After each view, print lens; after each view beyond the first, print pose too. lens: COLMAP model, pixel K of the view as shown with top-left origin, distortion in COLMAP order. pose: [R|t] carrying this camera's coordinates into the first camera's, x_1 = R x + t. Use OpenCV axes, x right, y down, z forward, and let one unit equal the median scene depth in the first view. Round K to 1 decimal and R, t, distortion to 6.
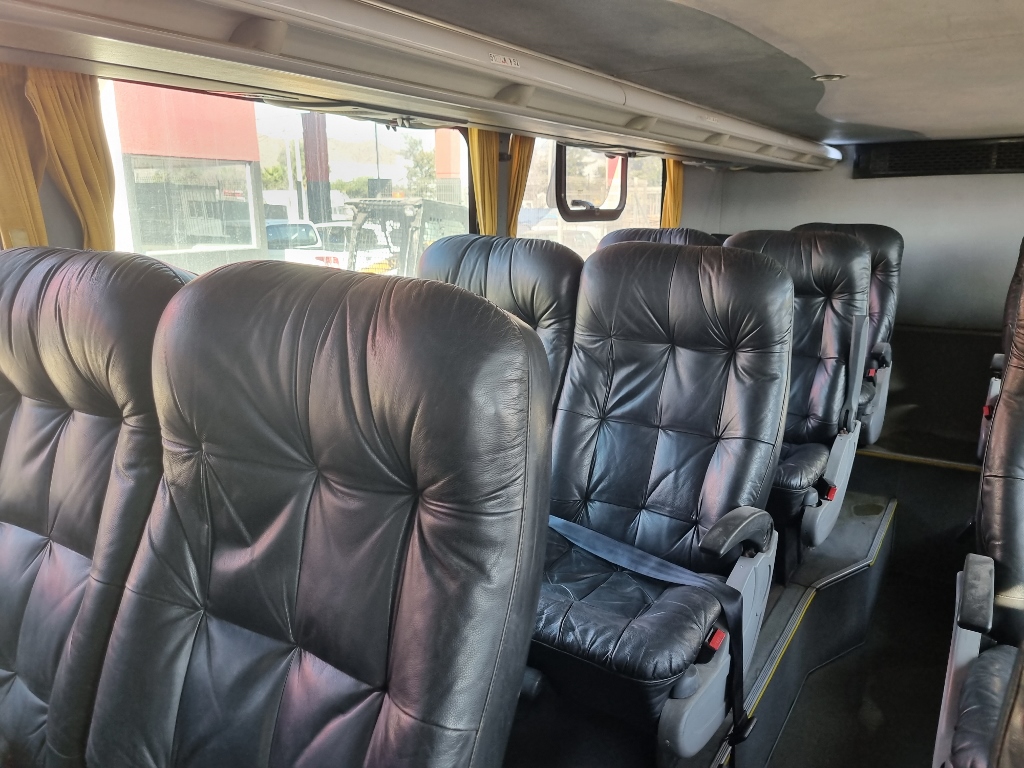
lens RADIAL K [[773.4, 0, 512.0], [0, 773.4, 384.0], [0, 0, 1]] dist [0.047054, -0.040406]
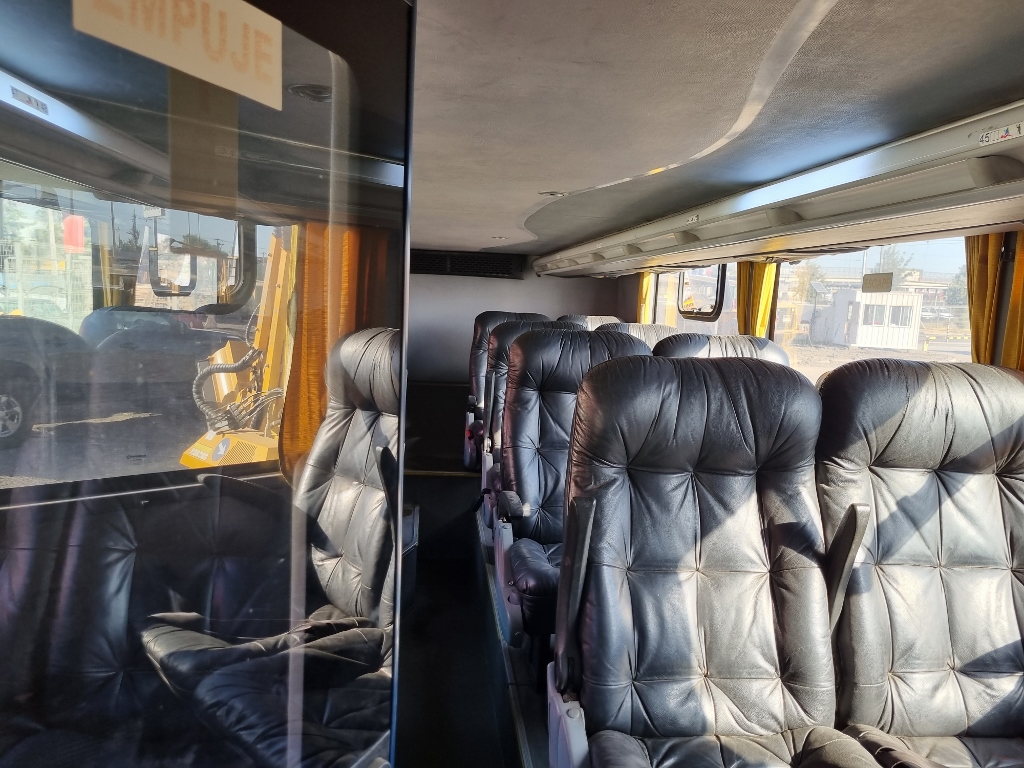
lens RADIAL K [[773.4, 0, 512.0], [0, 773.4, 384.0], [0, 0, 1]] dist [0.047054, -0.040406]
pose [[0.783298, -0.024374, 0.621169, -0.234662], [0.085439, 0.993970, -0.068737, 0.050510], [-0.615748, 0.106913, 0.780656, -0.195708]]
